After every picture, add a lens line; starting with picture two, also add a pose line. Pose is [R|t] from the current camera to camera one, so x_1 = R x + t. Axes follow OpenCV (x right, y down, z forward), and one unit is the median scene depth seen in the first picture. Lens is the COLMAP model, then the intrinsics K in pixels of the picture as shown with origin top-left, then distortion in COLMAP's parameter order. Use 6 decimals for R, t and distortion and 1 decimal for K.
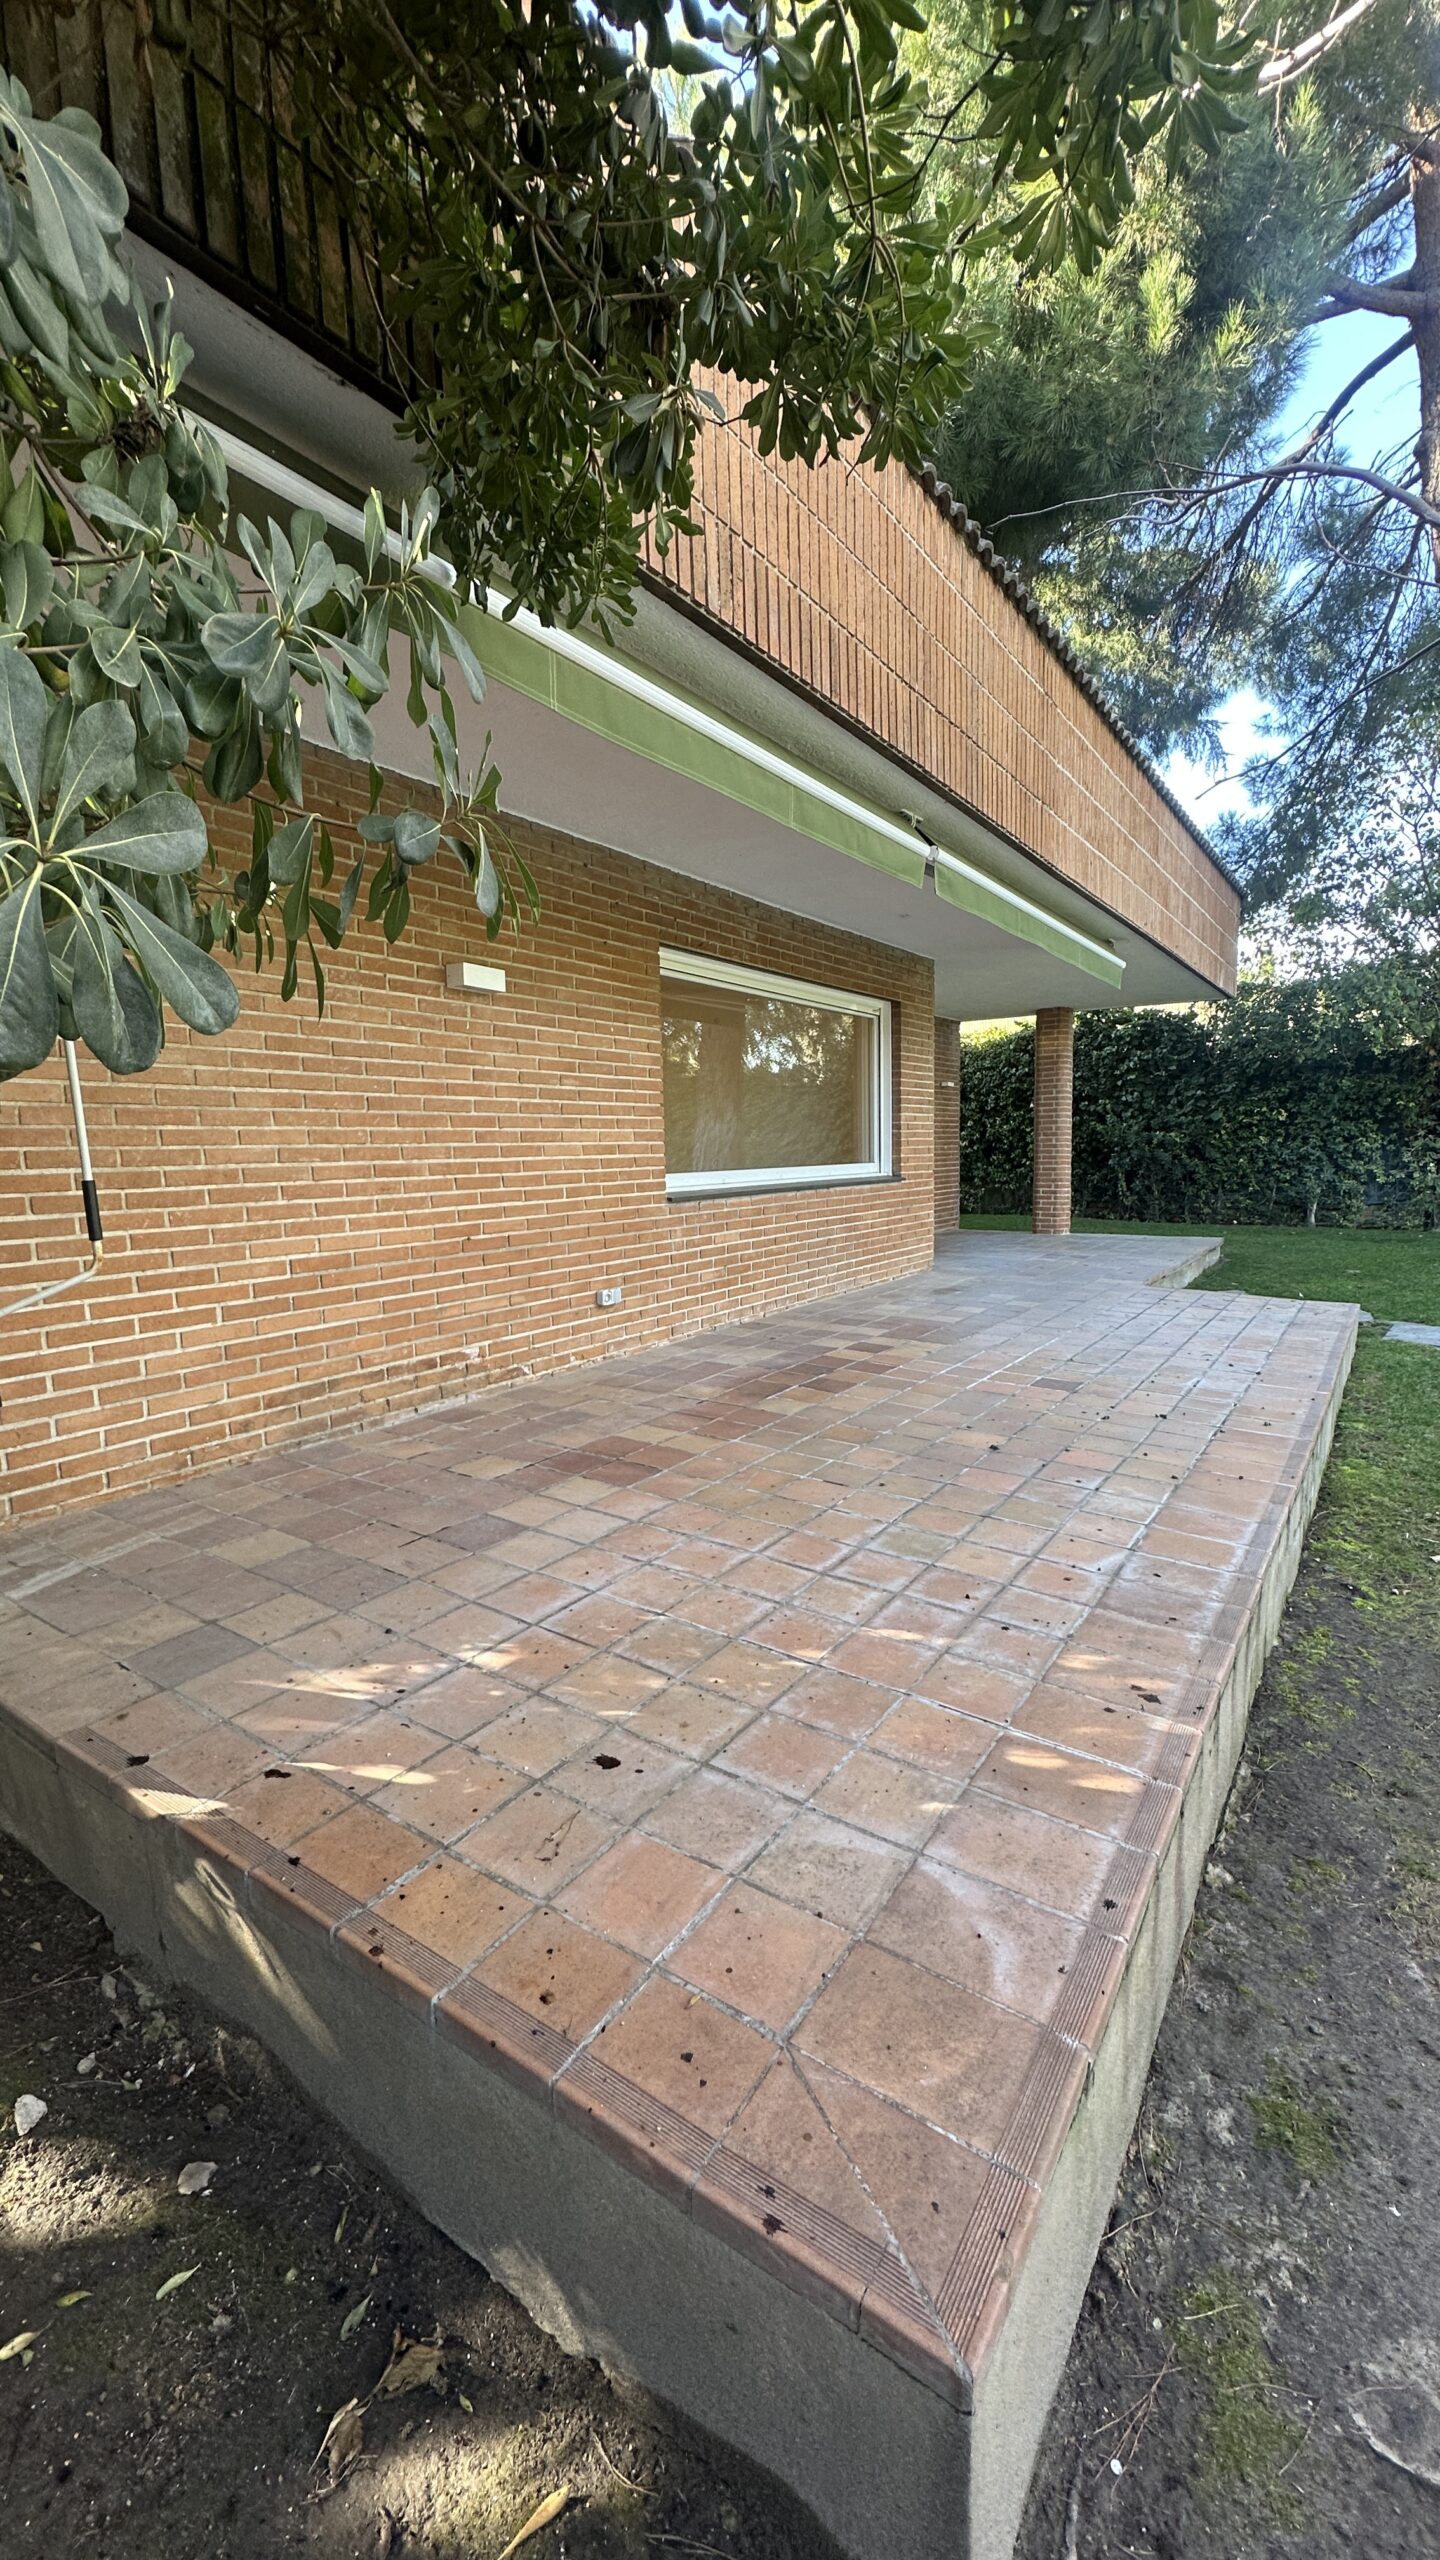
lens RADIAL K [[1016.8, 0, 718.2], [0, 1016.8, 1283.7], [0, 0, 1]] dist [-0.002051, 0.000220]
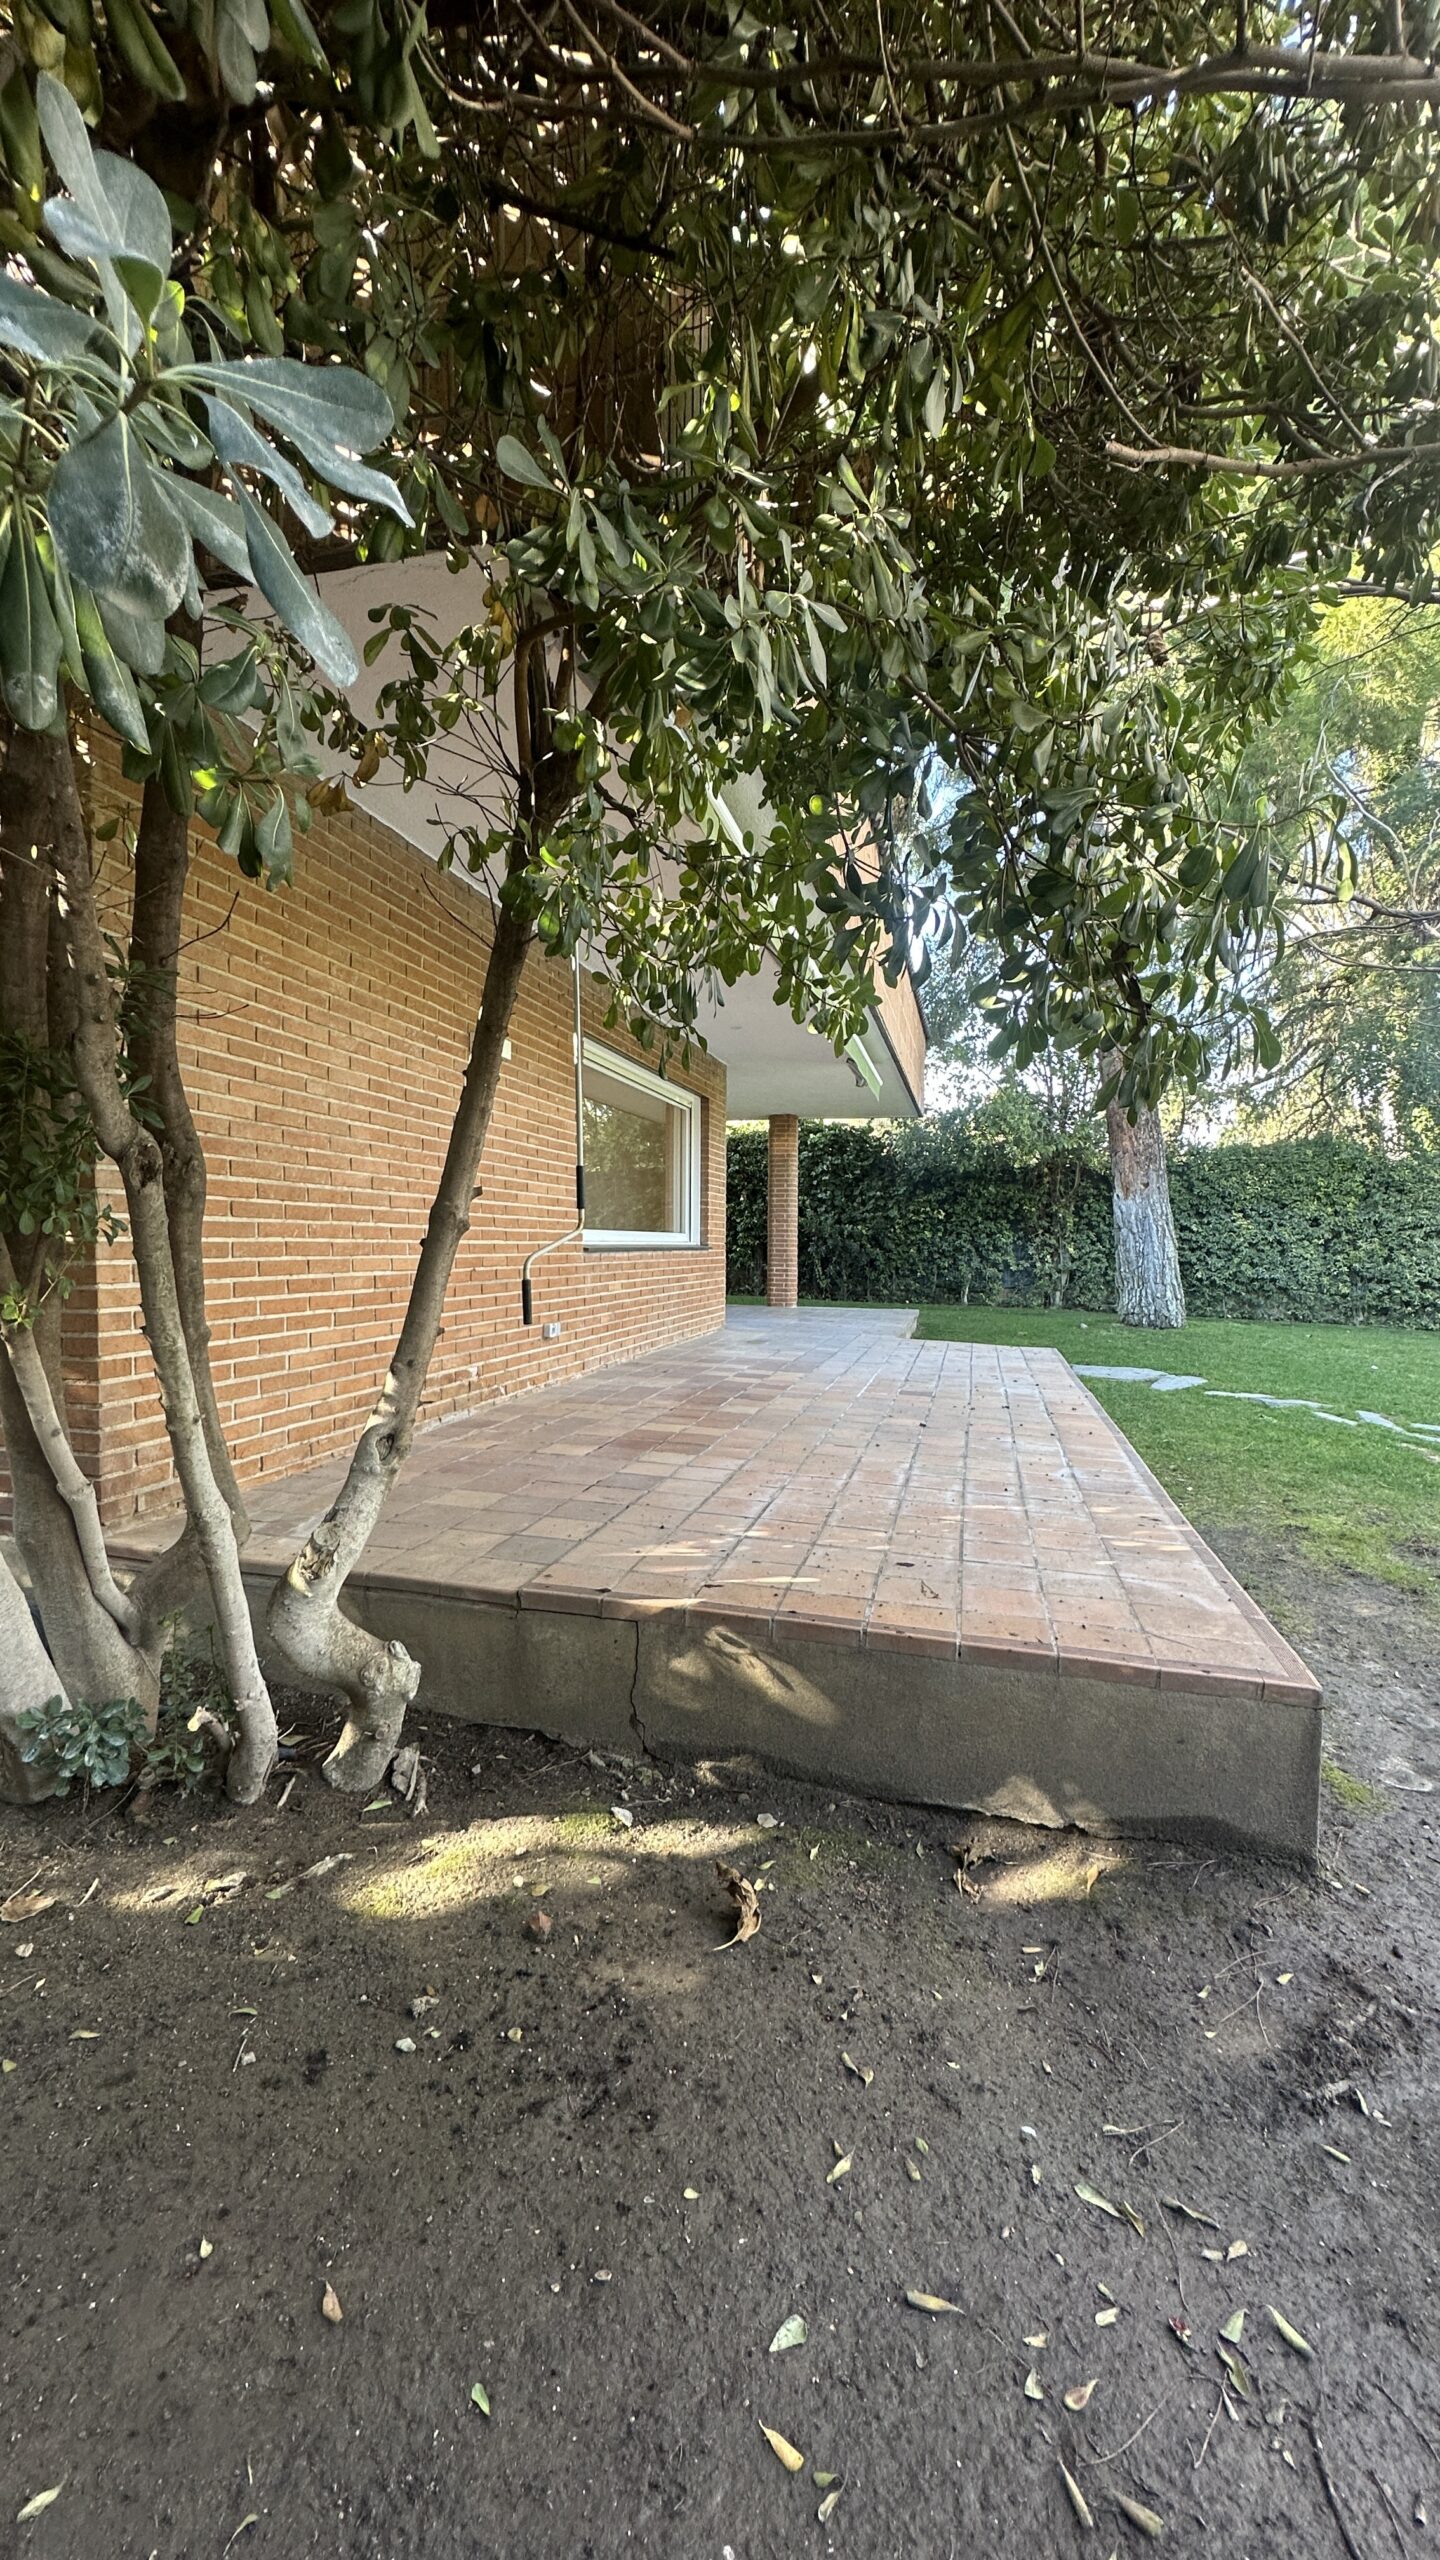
lens RADIAL K [[1016.8, 0, 719.9], [0, 1016.8, 1286.5], [0, 0, 1]] dist [-0.002051, 0.000220]
pose [[0.938501, 0.015229, 0.344939, -0.429305], [0.016245, 0.995973, -0.088172, 0.089263], [-0.344893, 0.088353, 0.934475, -0.171379]]
